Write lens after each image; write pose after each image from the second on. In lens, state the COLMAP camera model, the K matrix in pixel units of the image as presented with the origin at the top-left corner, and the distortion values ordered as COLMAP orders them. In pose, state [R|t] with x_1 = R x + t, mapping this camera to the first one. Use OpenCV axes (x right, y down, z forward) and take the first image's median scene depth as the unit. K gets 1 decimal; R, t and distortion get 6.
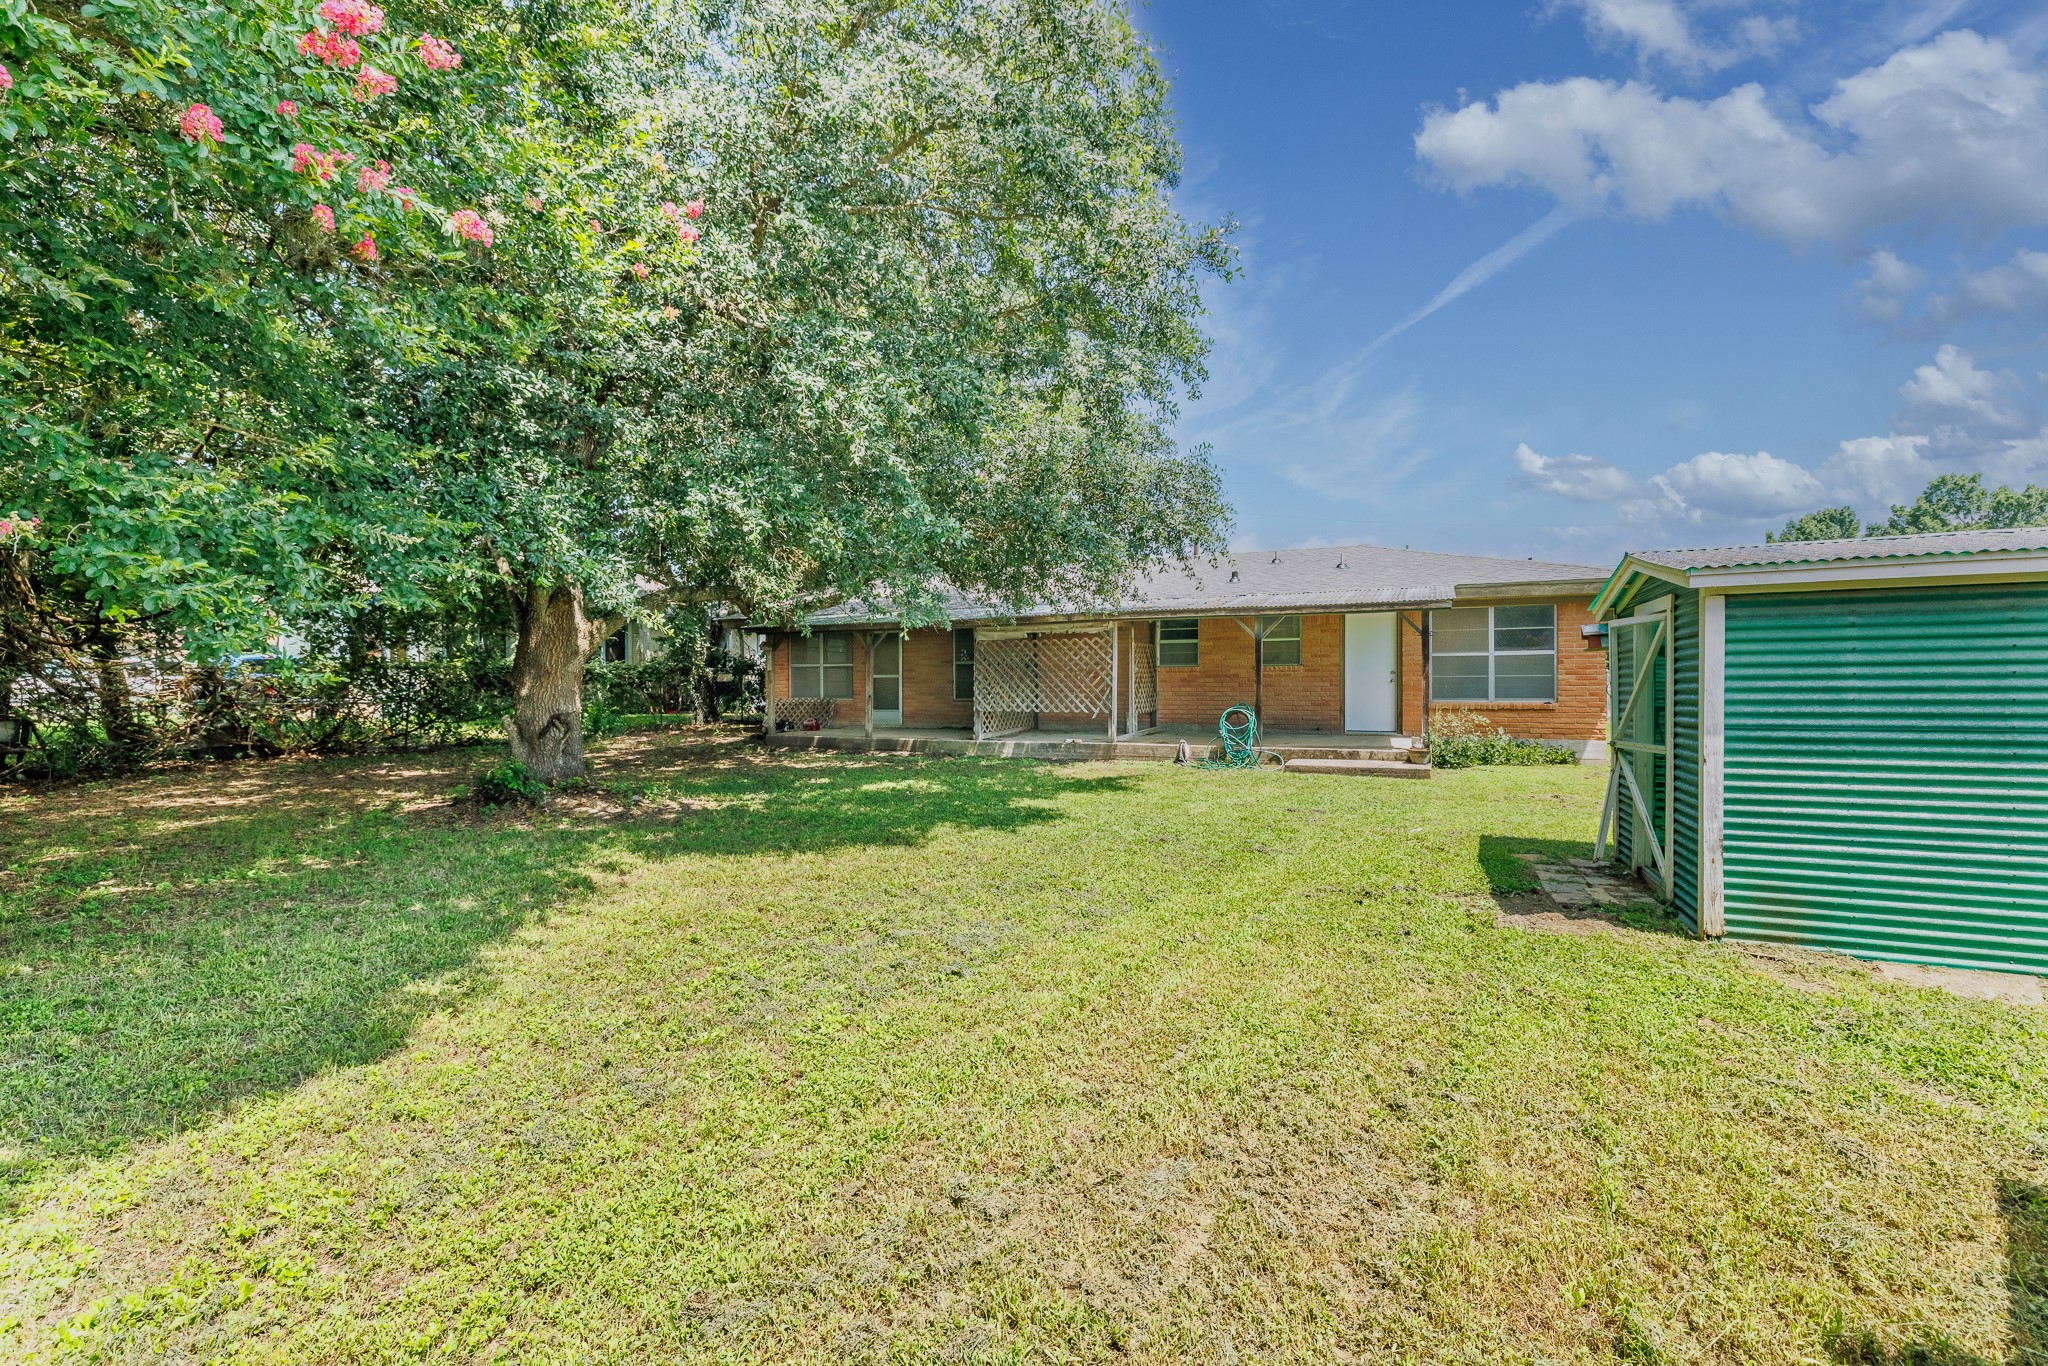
lens RADIAL K [[892.0, 0, 1022.9], [0, 892.0, 684.1], [0, 0, 1]] dist [-0.001962, -0.000100]
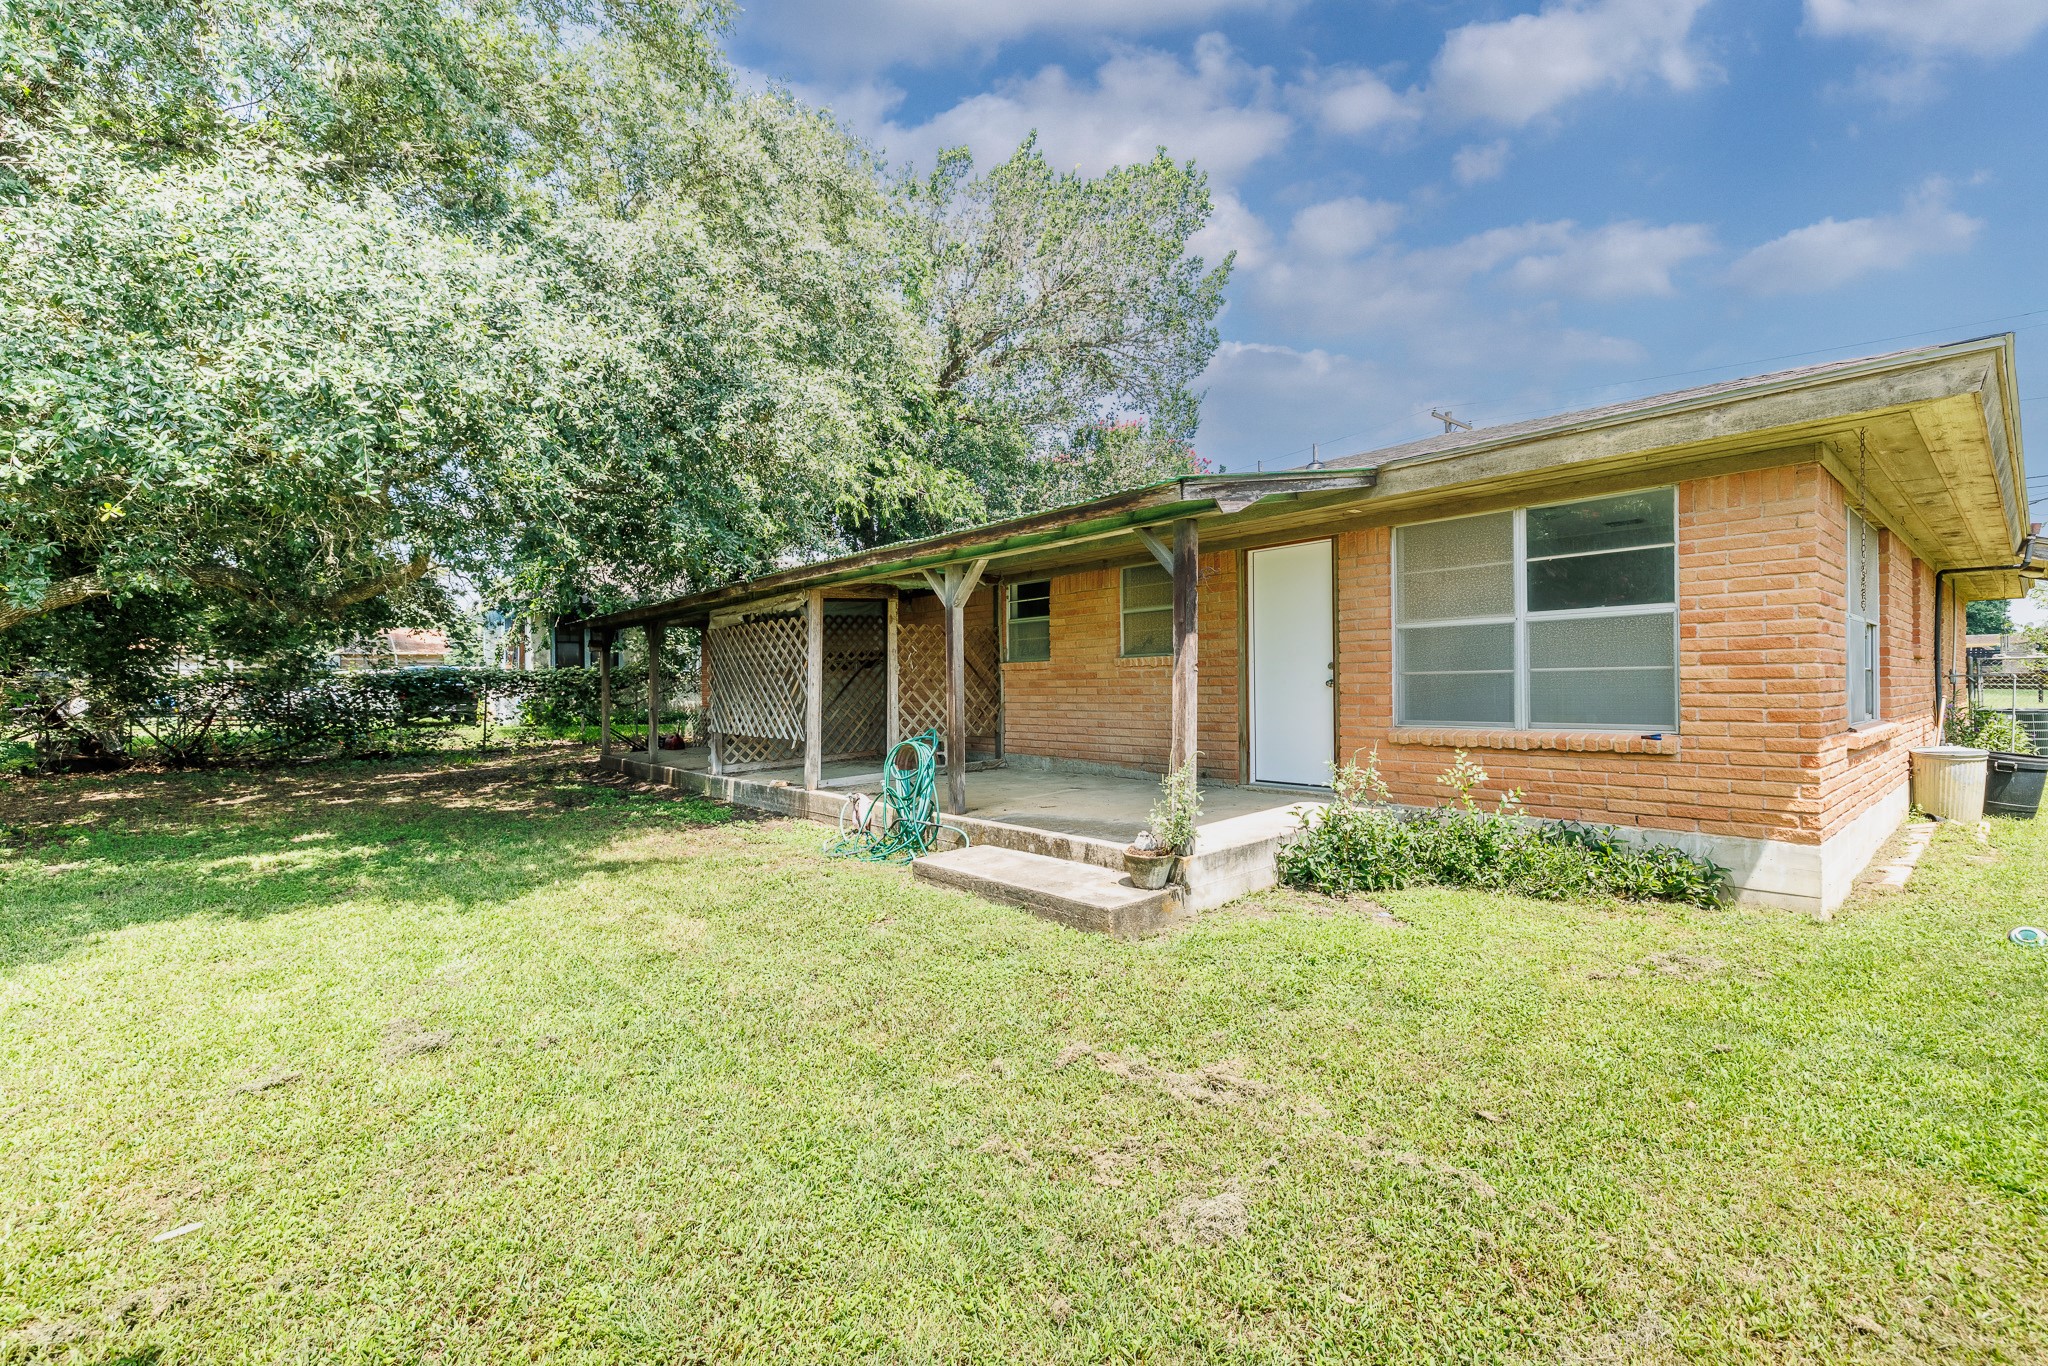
lens RADIAL K [[892.0, 0, 1025.1], [0, 892.0, 686.1], [0, 0, 1]] dist [-0.001962, -0.000100]
pose [[0.913746, -0.007519, -0.406215, 0.484325], [0.007438, 0.999971, -0.001777, -0.002655], [0.406217, -0.001398, 0.913776, 0.515161]]
